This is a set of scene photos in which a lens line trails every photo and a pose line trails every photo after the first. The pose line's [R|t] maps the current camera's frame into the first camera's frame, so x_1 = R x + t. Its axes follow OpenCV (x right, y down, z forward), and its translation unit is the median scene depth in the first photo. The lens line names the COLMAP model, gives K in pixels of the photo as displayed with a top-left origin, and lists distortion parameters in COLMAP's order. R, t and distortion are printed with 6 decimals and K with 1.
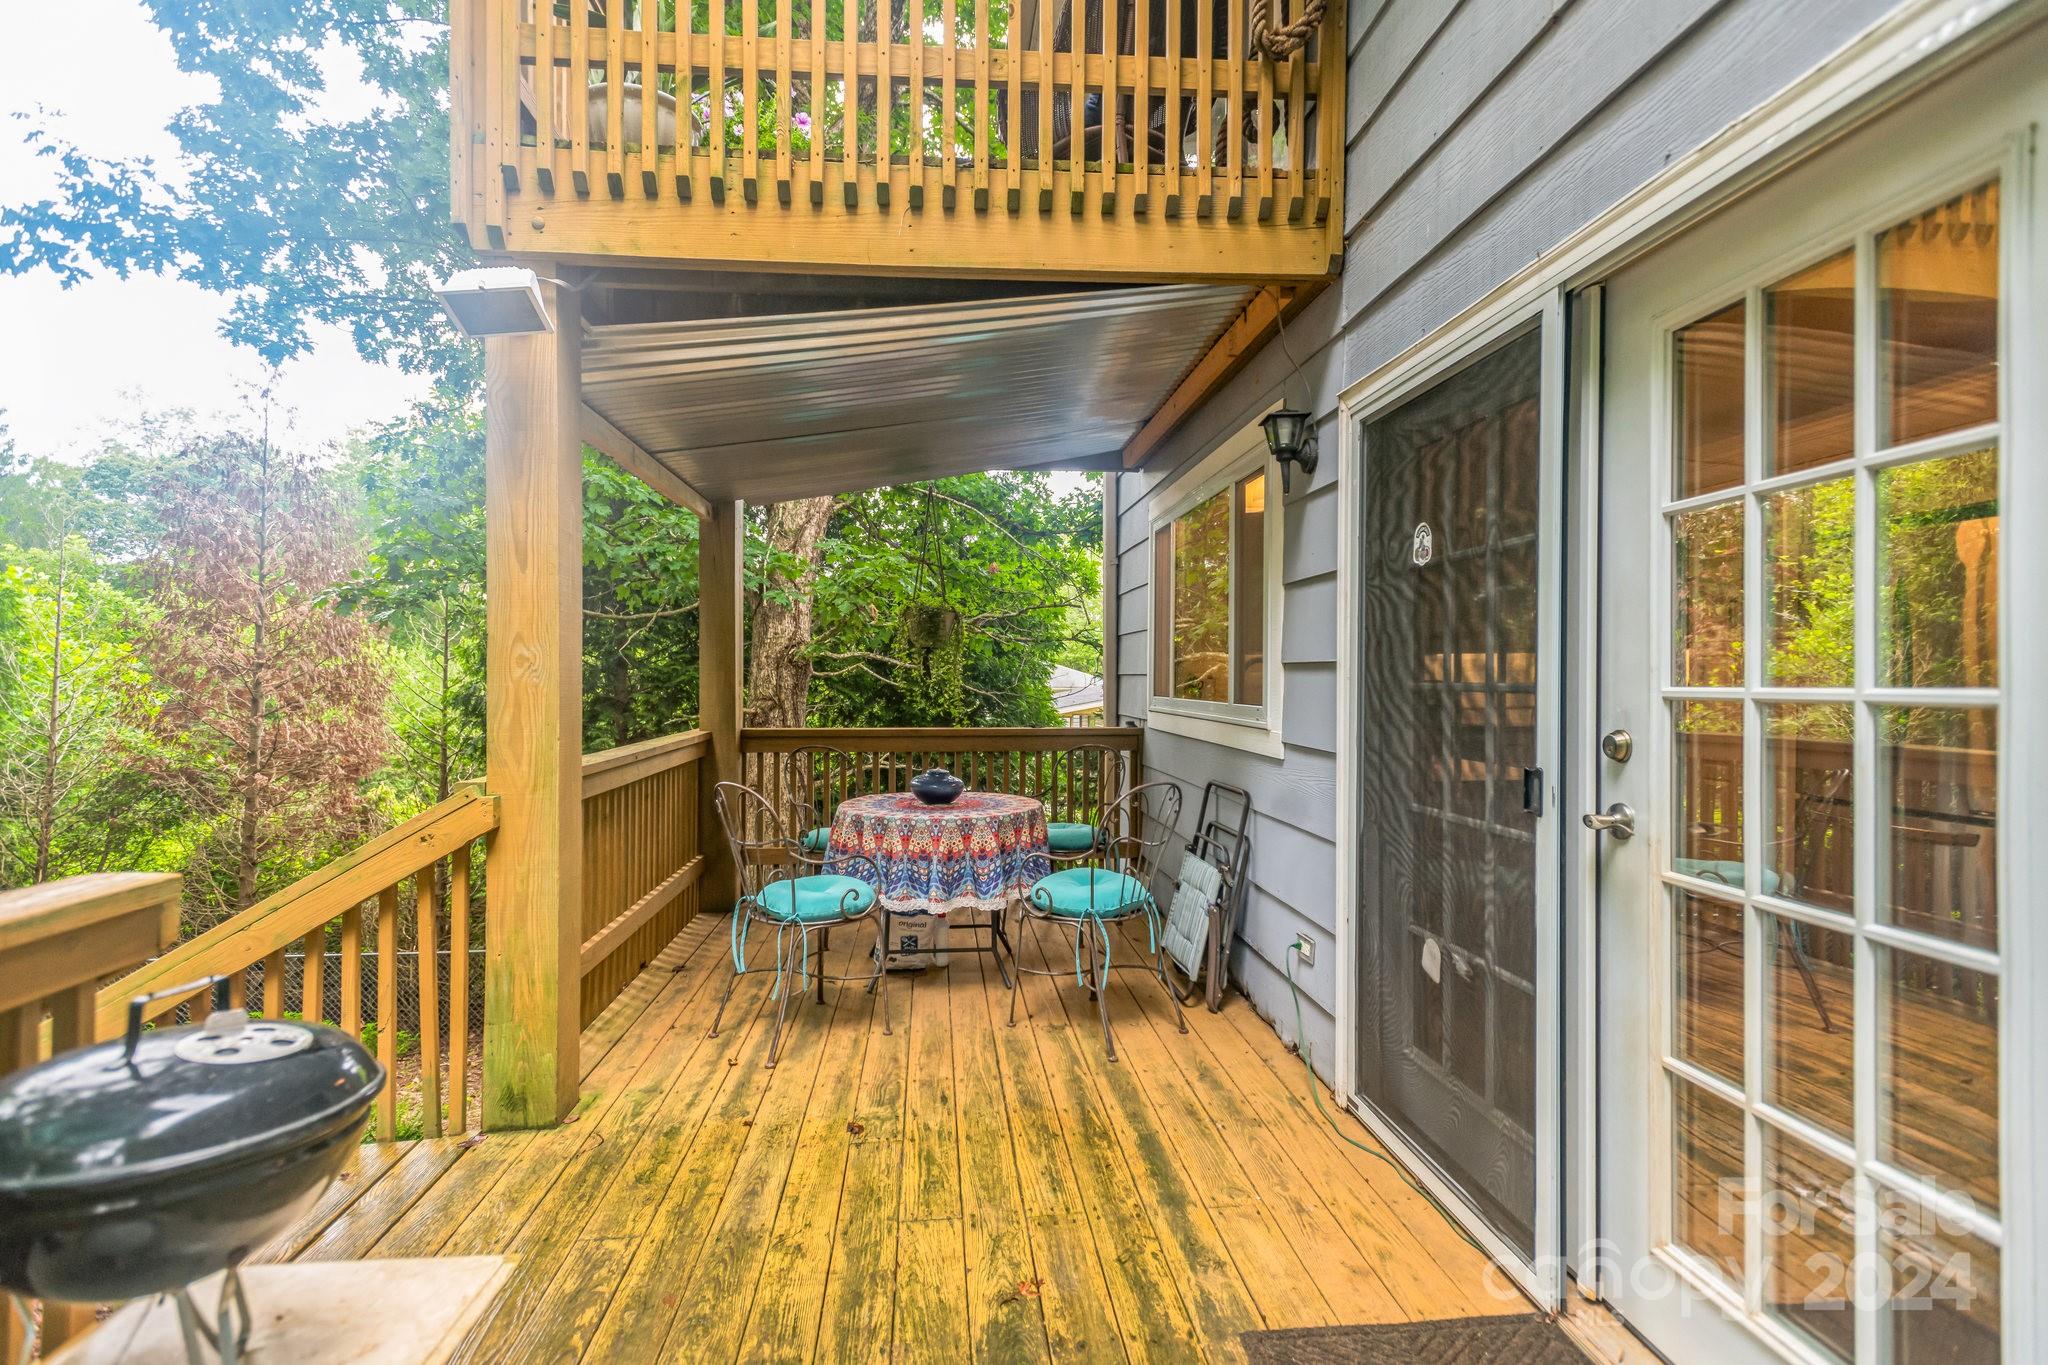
lens RADIAL K [[973.1, 0, 1024.0], [0, 973.1, 682.5], [0, 0, 1]] dist [0.001023, 0.000426]
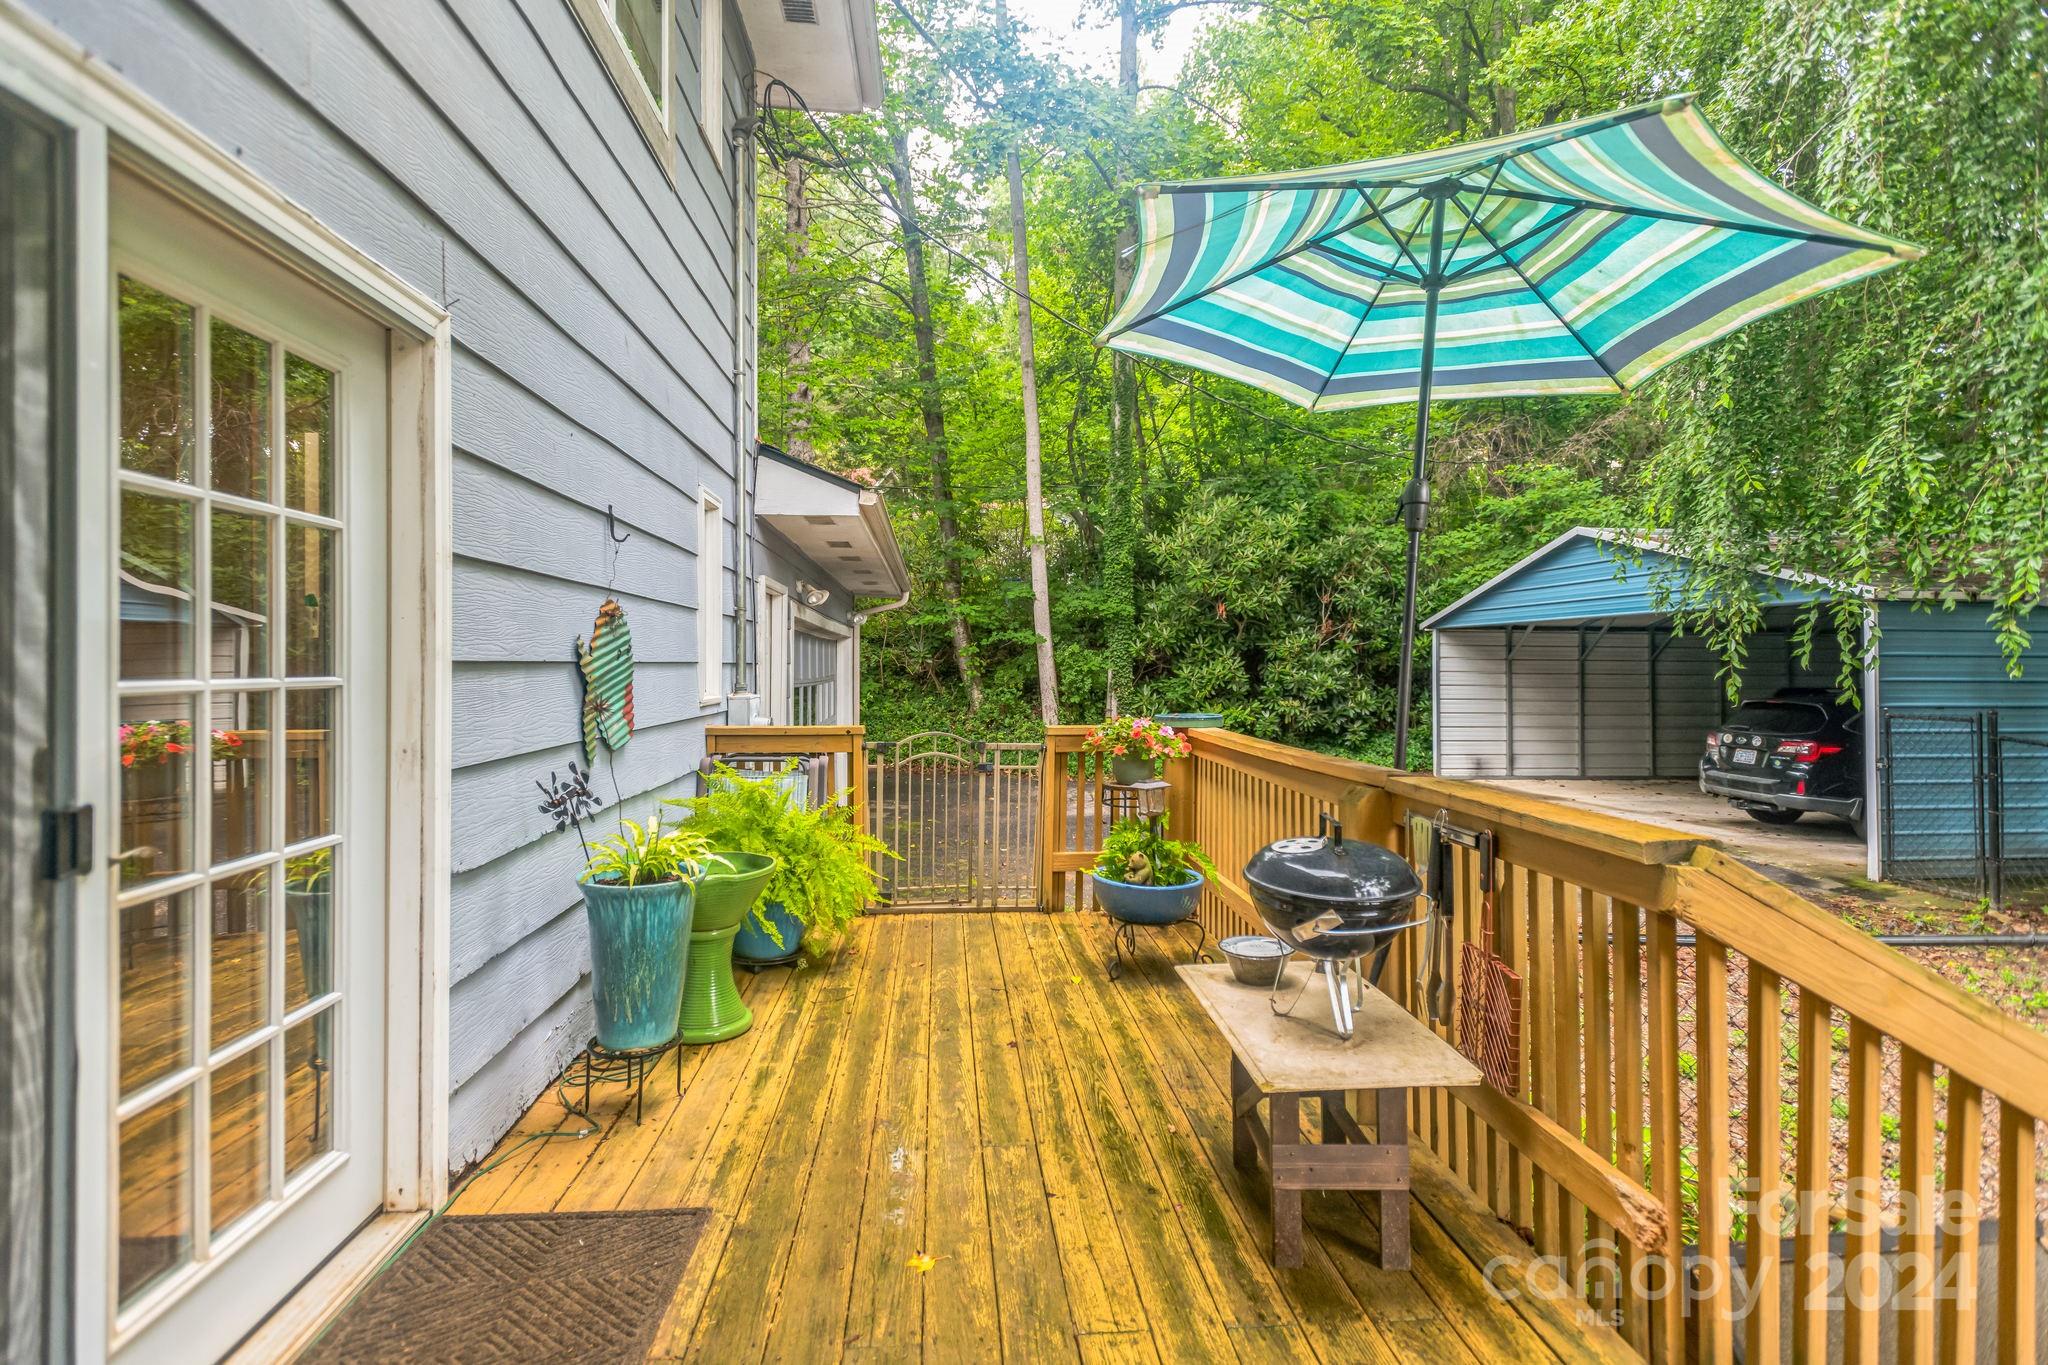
lens RADIAL K [[973.1, 0, 1024.0], [0, 973.1, 682.5], [0, 0, 1]] dist [0.001023, 0.000426]
pose [[-0.996892, -0.019855, 0.076243, -0.221929], [-0.020166, 0.999791, -0.003311, -0.011807], [-0.076161, -0.004838, -0.997084, 1.925772]]
